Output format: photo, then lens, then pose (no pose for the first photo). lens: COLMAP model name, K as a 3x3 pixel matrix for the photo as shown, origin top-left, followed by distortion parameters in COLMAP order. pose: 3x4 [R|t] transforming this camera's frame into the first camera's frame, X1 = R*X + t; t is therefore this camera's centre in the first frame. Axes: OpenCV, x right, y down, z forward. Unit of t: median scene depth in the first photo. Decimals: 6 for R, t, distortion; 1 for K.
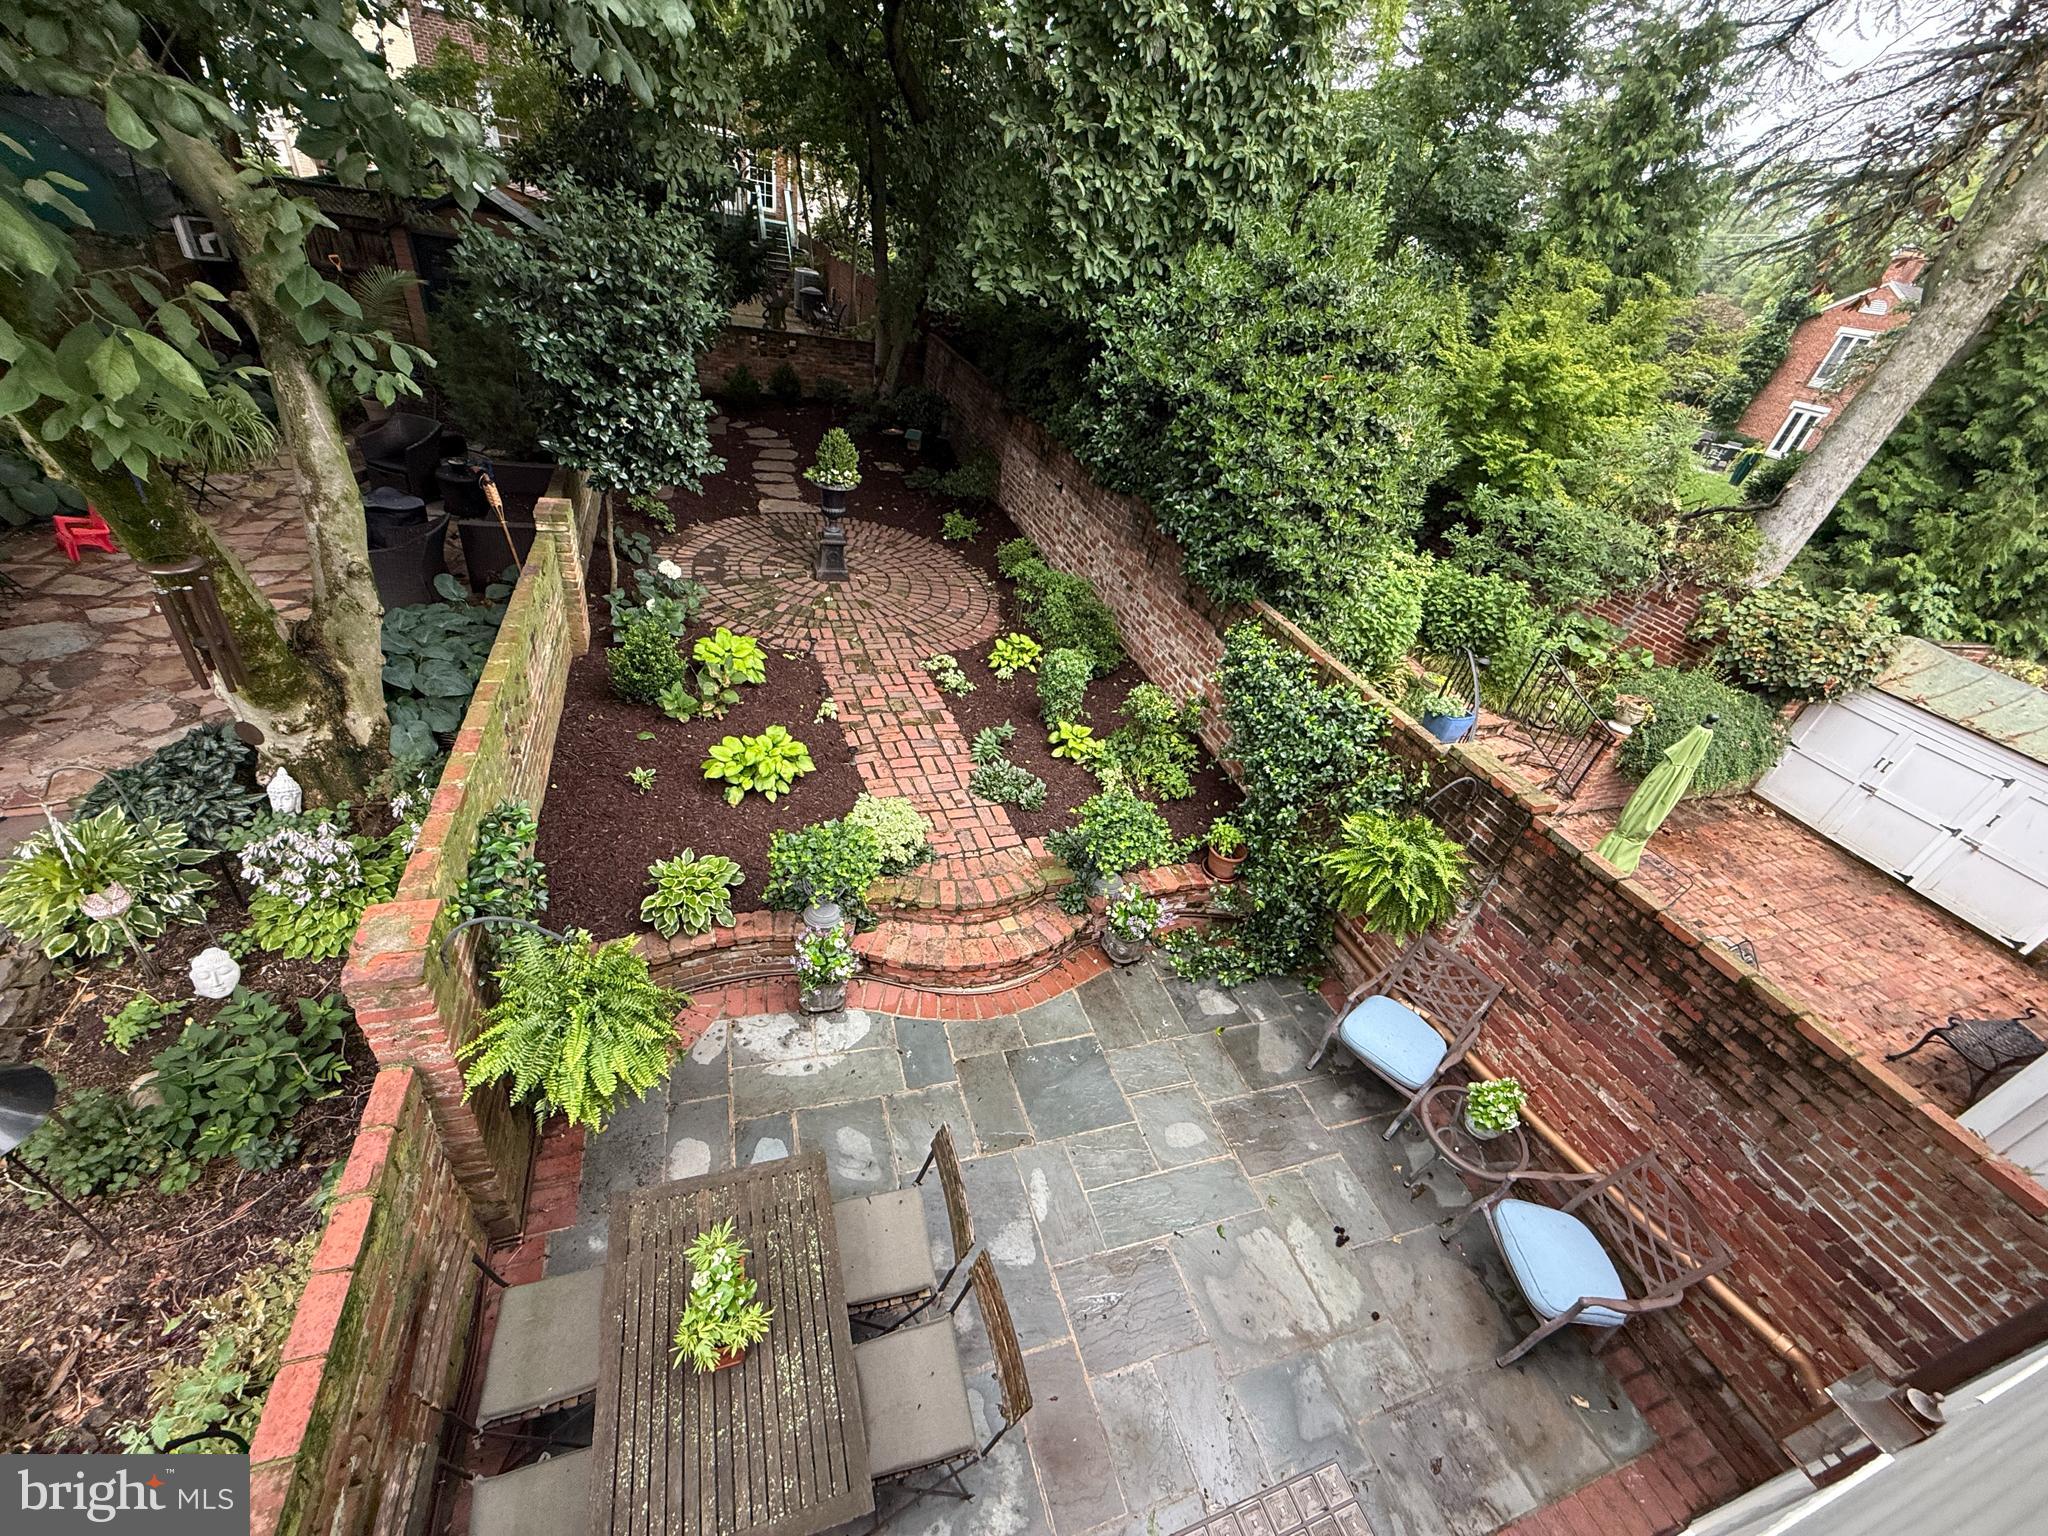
lens RADIAL K [[814.0, 0, 1024.0], [0, 814.0, 768.0], [0, 0, 1]] dist [-0.000664, 0.000149]
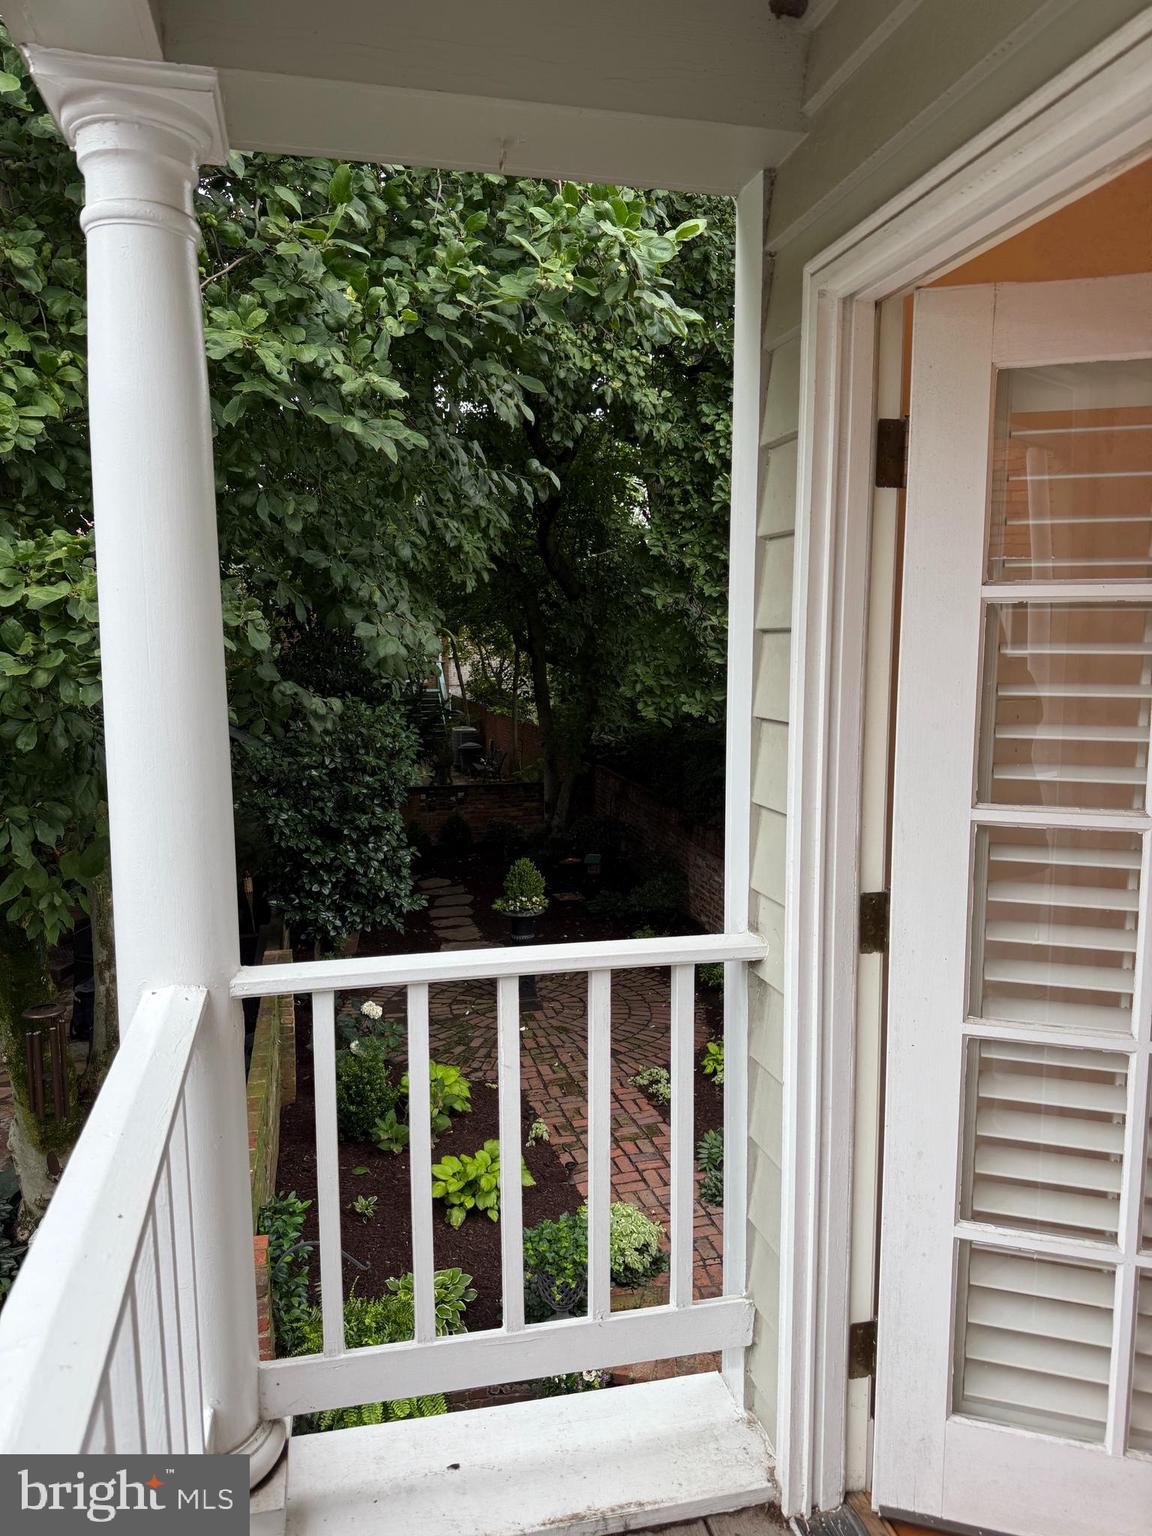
lens RADIAL K [[1131.5, 0, 576.7], [0, 1131.5, 773.8], [0, 0, 1]] dist [0.113029, -0.253479]
pose [[0.982675, -0.152143, -0.105844, 0.003857], [0.086274, 0.880937, -0.465303, 0.200406], [0.164034, 0.448110, 0.878801, -0.366082]]
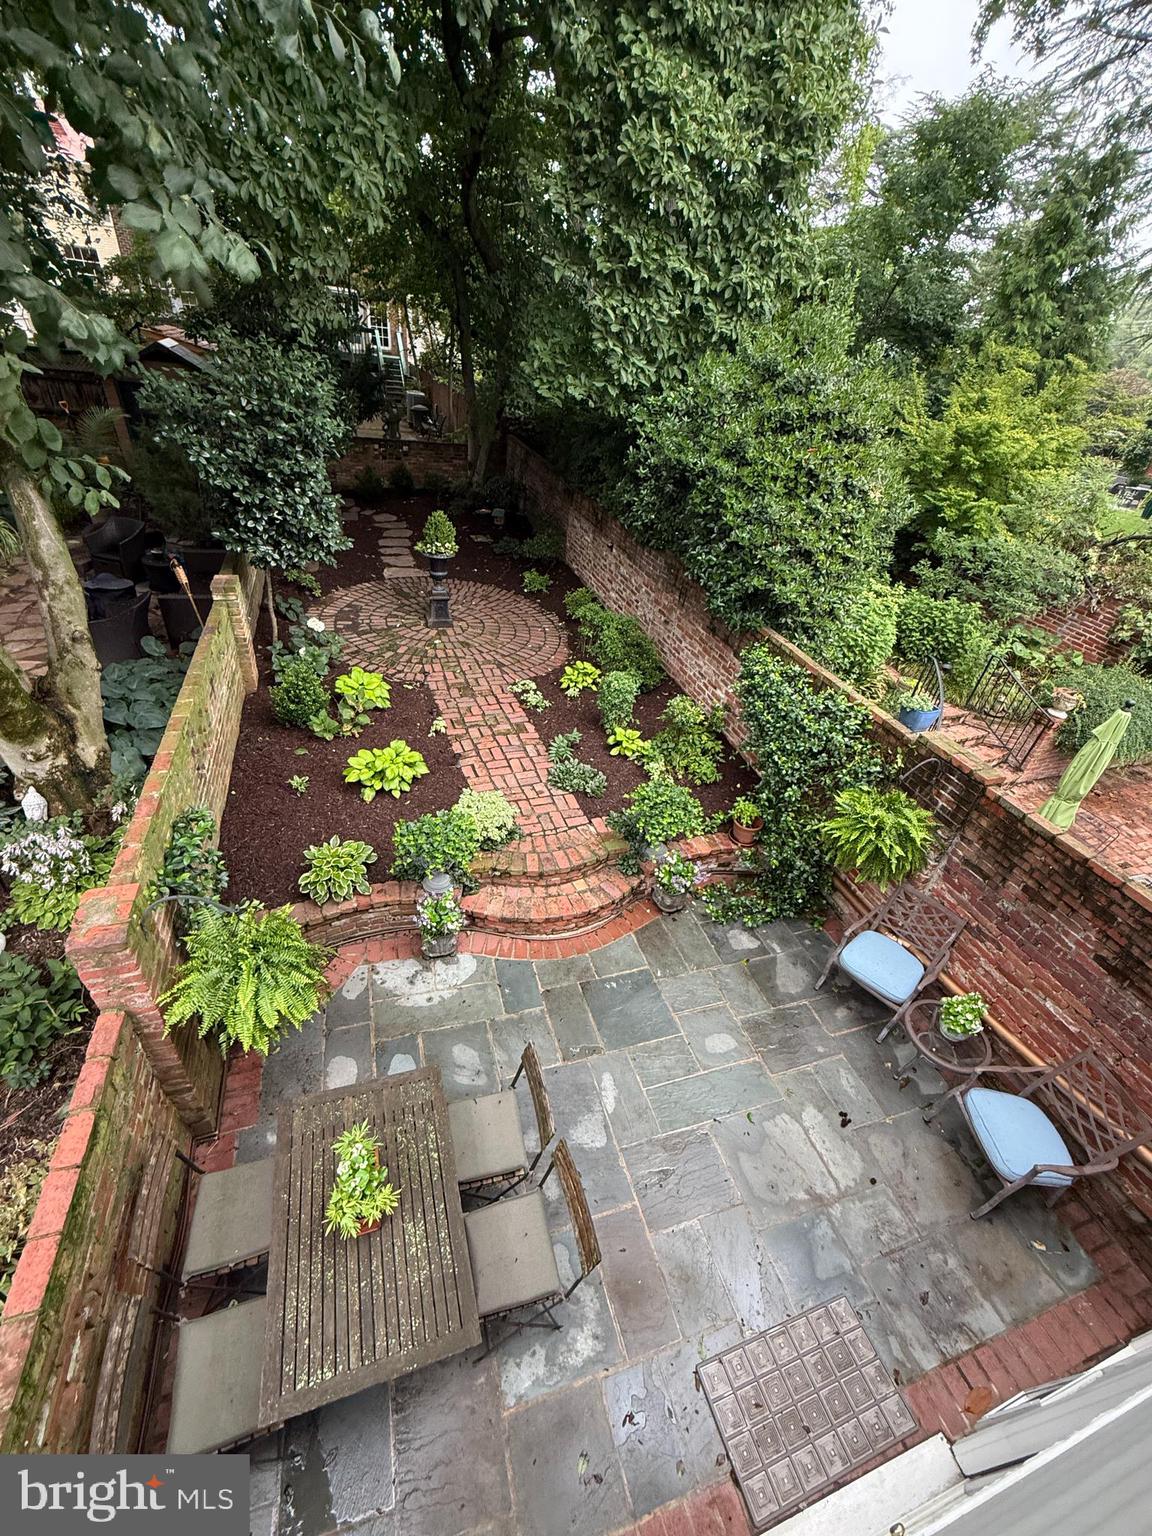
lens RADIAL K [[615.3, 0, 580.5], [0, 615.3, 769.1], [0, 0, 1]] dist [-0.000073, -0.000029]
pose [[0.998687, -0.039636, -0.032453, 0.019894], [0.039965, 0.999156, 0.009543, -0.002670], [0.032048, -0.010827, 0.999428, 0.015574]]
